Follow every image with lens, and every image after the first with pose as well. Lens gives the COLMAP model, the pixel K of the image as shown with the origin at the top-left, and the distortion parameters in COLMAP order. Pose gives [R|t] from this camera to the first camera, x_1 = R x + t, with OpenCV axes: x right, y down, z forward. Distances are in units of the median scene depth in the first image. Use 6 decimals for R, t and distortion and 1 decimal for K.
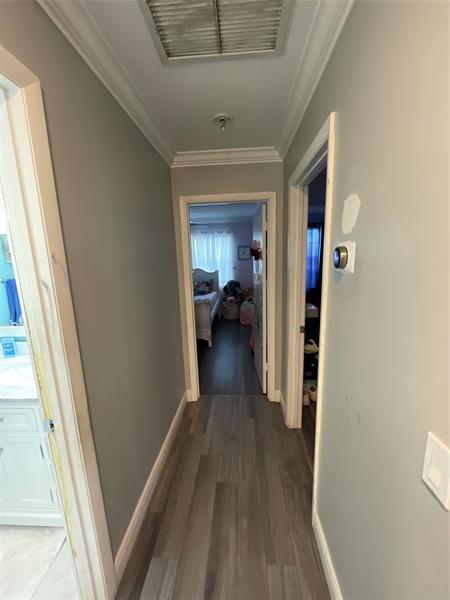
lens RADIAL K [[243.6, 0, 226.1], [0, 243.6, 300.7], [0, 0, 1]] dist [-0.003812, -0.000185]
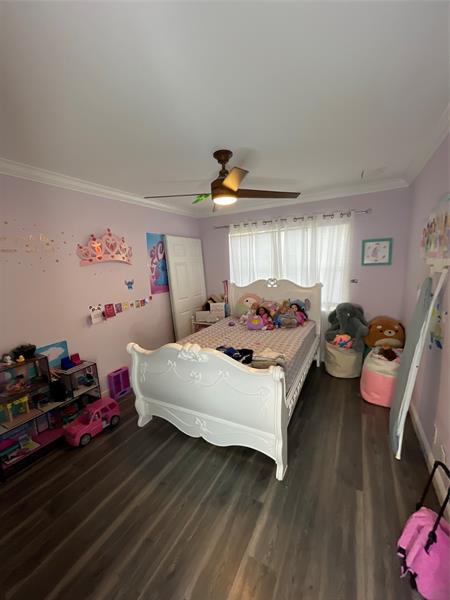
lens RADIAL K [[243.6, 0, 226.2], [0, 243.6, 300.5], [0, 0, 1]] dist [-0.003812, -0.000185]
pose [[0.909376, 0.054181, -0.412432, 0.003704], [-0.061651, 0.998086, -0.004818, -0.070475], [0.411381, 0.029808, 0.910976, 0.396492]]
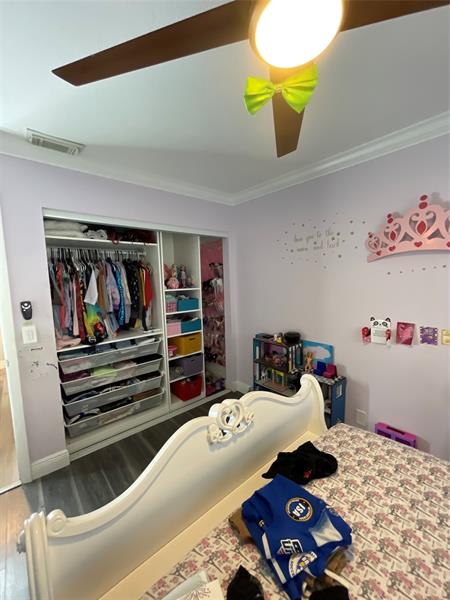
lens RADIAL K [[243.6, 0, 225.0], [0, 243.6, 300.2], [0, 0, 1]] dist [-0.003812, -0.000185]
pose [[-0.709765, 0.118696, -0.694367, -0.049595], [-0.085792, 0.963800, 0.252448, -0.134891], [0.699195, 0.238750, -0.673888, 0.788615]]
